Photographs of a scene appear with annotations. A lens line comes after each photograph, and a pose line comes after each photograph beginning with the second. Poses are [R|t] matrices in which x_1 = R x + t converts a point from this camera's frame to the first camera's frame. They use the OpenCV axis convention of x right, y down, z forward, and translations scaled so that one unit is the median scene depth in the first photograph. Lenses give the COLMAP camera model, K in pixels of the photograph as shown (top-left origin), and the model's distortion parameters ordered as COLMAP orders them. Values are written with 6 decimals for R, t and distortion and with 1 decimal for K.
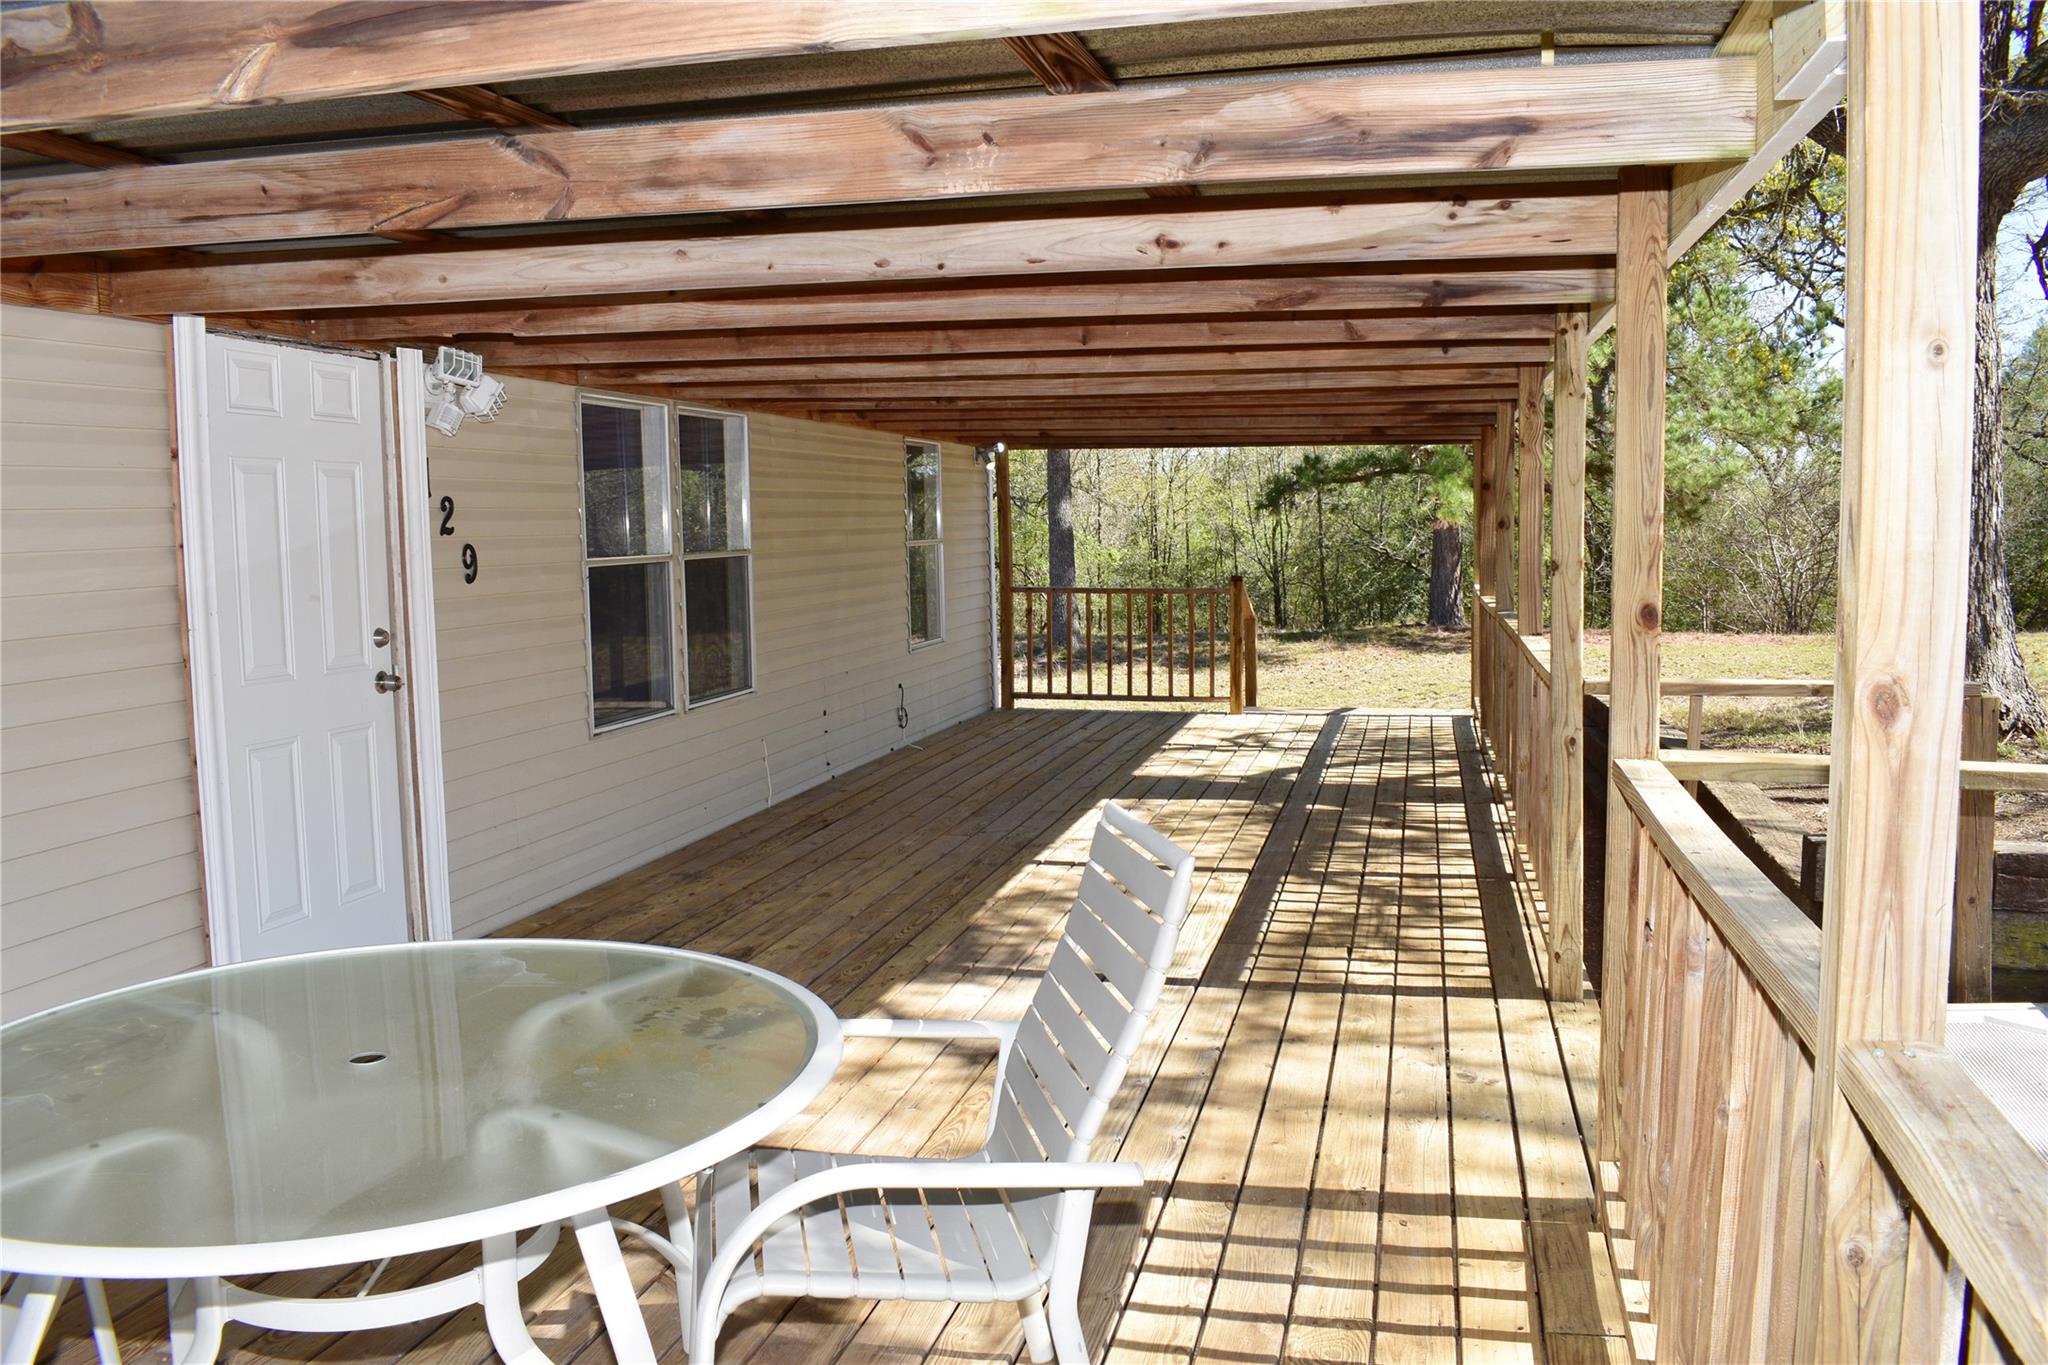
lens RADIAL K [[1638.2, 0, 1029.5], [0, 1638.2, 688.2], [0, 0, 1]] dist [-0.093892, 0.009931]
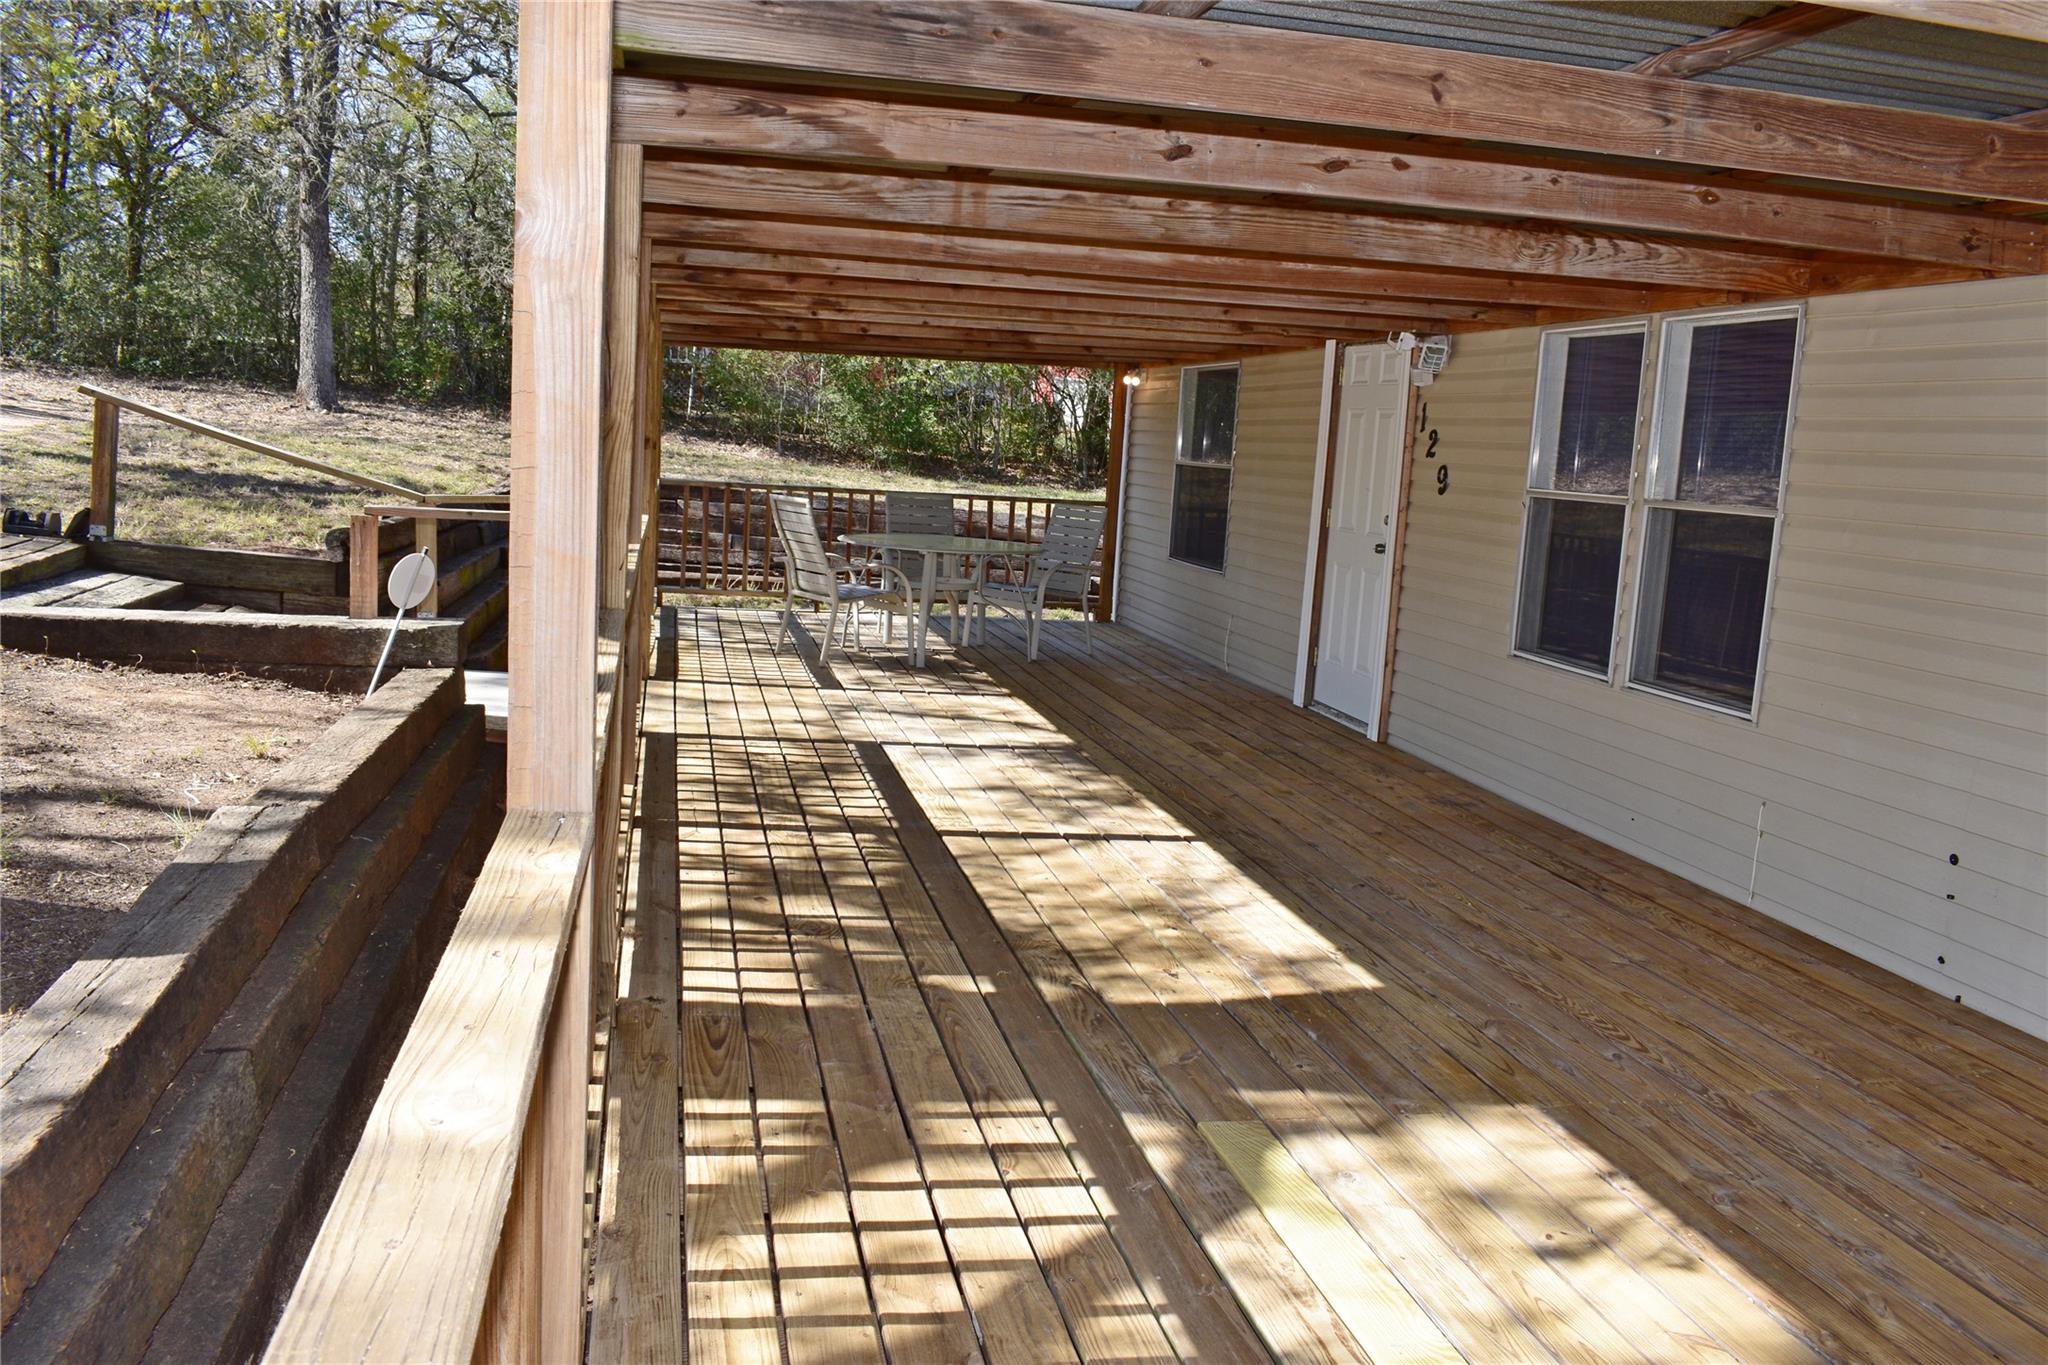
lens RADIAL K [[1638.2, 0, 1021.6], [0, 1638.2, 682.8], [0, 0, 1]] dist [-0.093892, 0.009931]
pose [[-0.902933, 0.021012, -0.429267, 0.498726], [-0.090899, 0.966872, 0.238527, -0.185543], [0.420059, 0.254394, -0.871111, 1.881704]]
